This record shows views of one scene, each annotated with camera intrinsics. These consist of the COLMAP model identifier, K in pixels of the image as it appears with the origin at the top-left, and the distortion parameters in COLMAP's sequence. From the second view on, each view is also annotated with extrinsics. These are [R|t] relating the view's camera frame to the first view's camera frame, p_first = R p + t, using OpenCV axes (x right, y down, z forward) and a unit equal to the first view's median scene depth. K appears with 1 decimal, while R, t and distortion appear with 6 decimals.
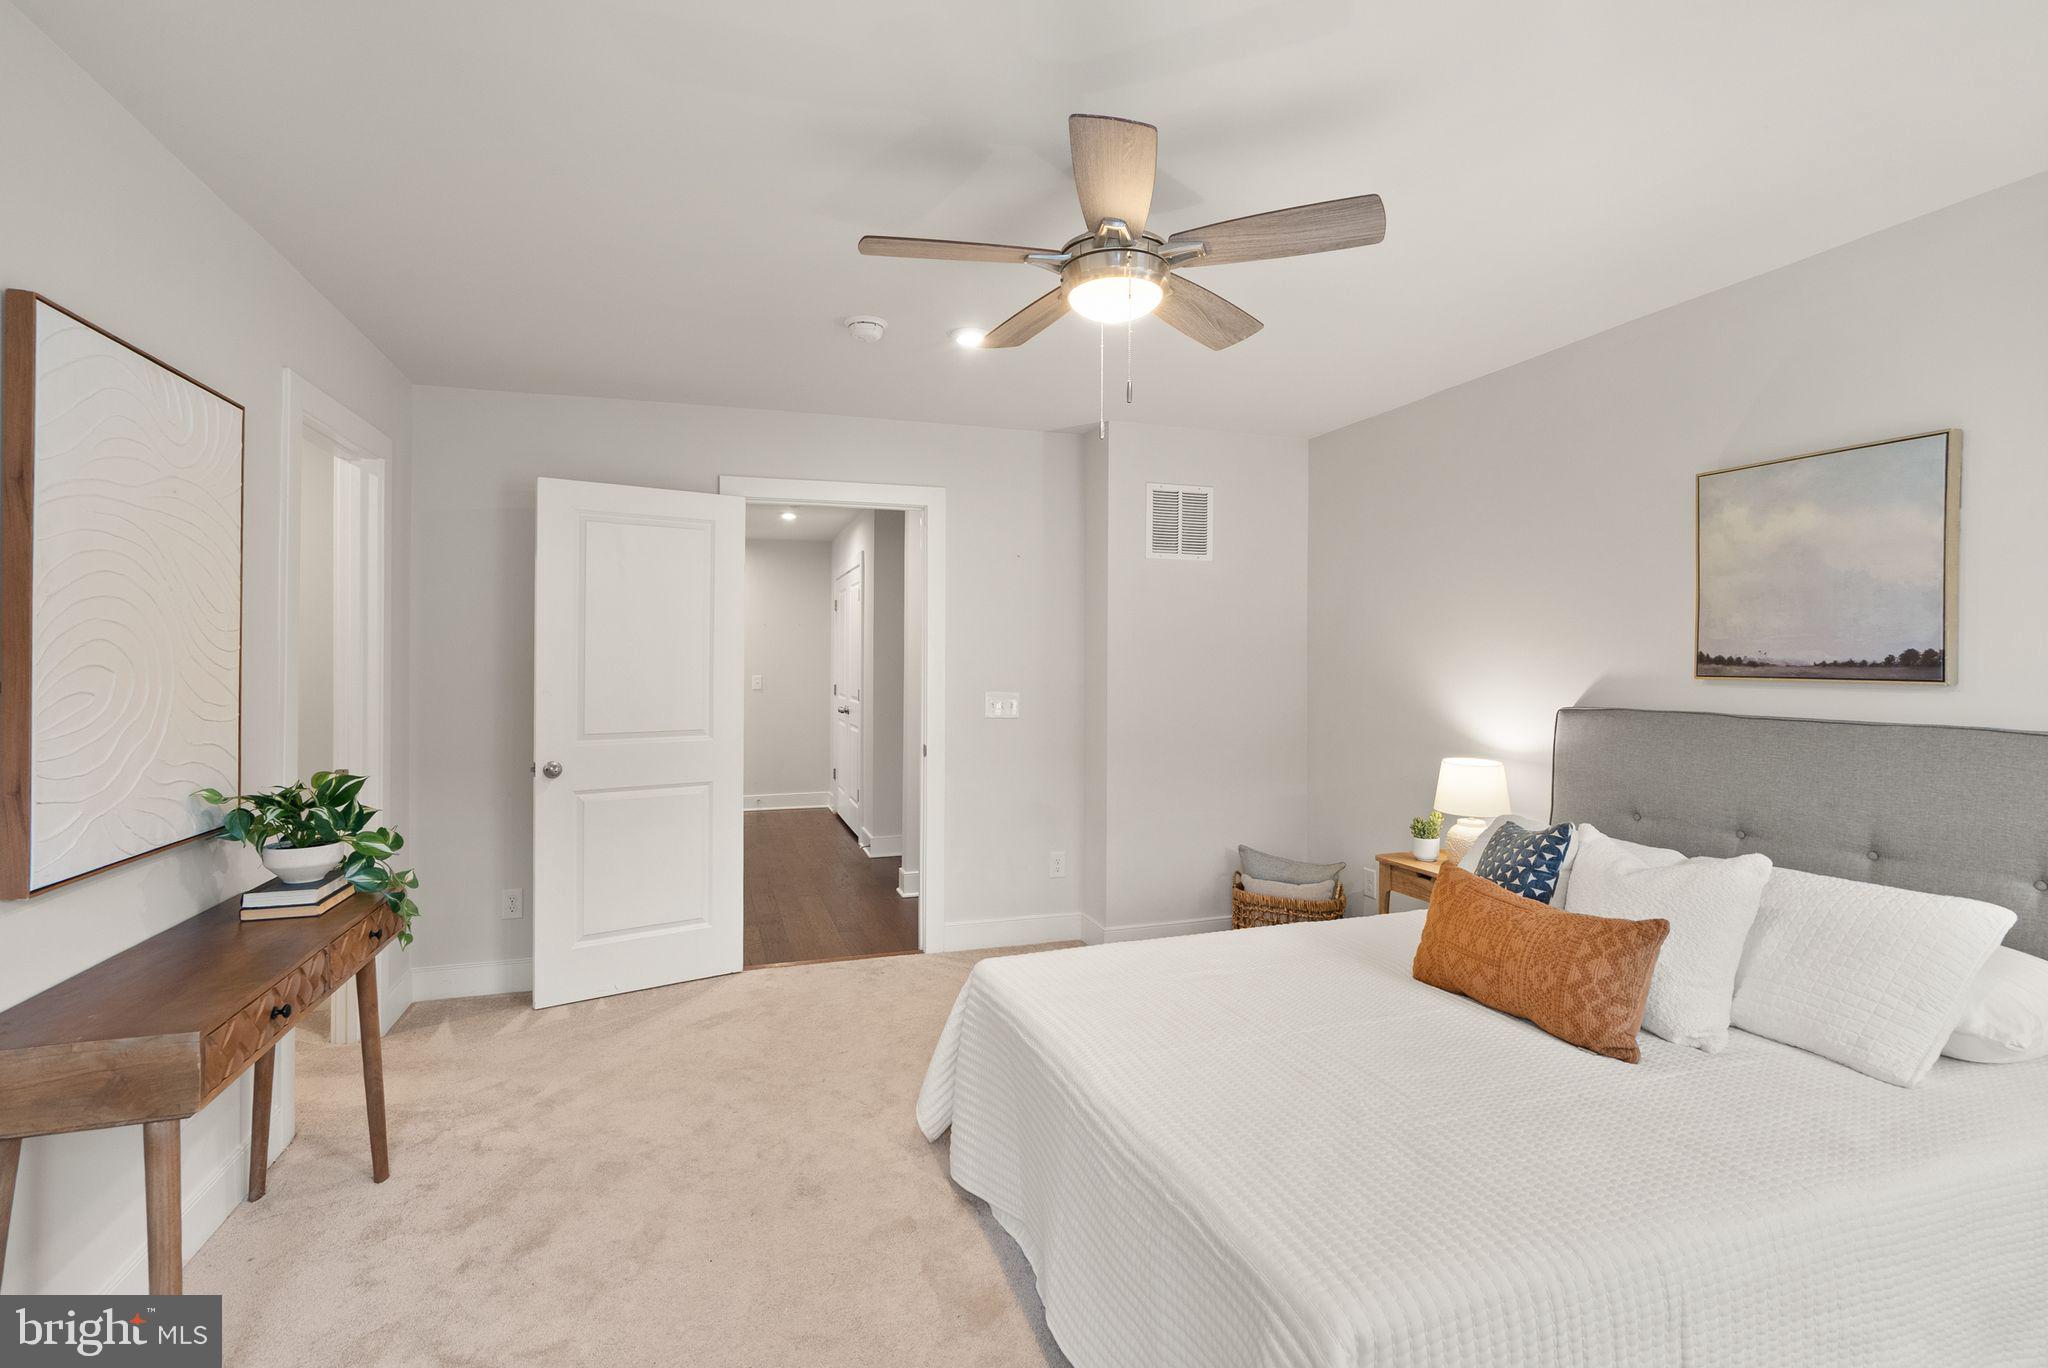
lens RADIAL K [[957.1, 0, 1030.7], [0, 957.1, 664.9], [0, 0, 1]] dist [-0.002562, 0.001400]
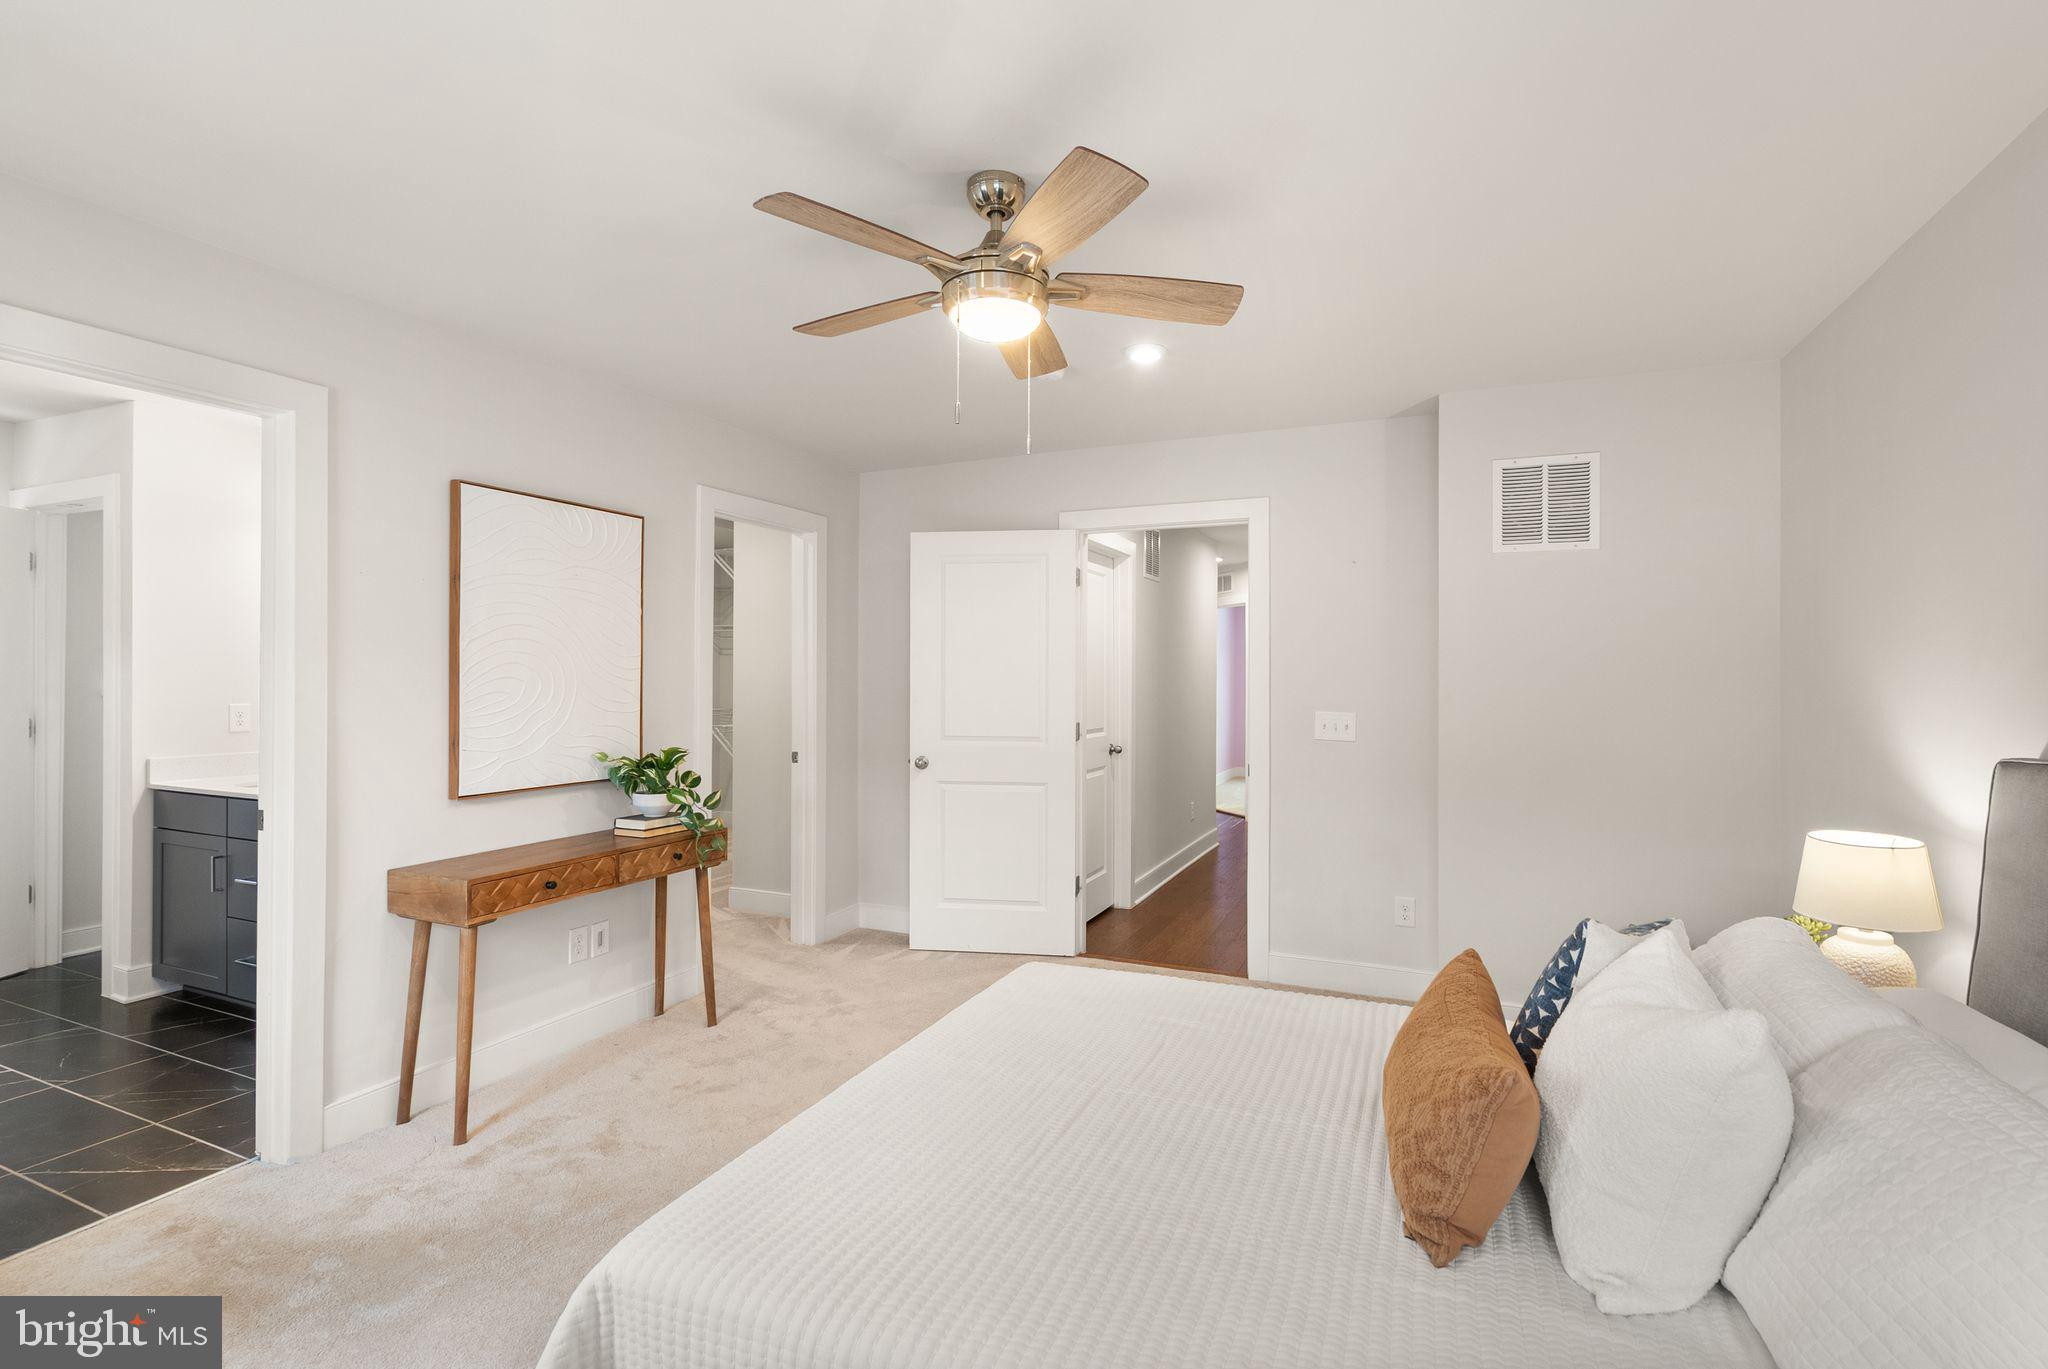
lens RADIAL K [[957.1, 0, 1029.5], [0, 957.1, 687.8], [0, 0, 1]] dist [-0.002562, 0.001400]
pose [[0.741955, 0.009225, -0.670386, 0.453020], [-0.007407, 0.999957, 0.005563, 0.002541], [0.670409, 0.000838, 0.741992, 0.156652]]
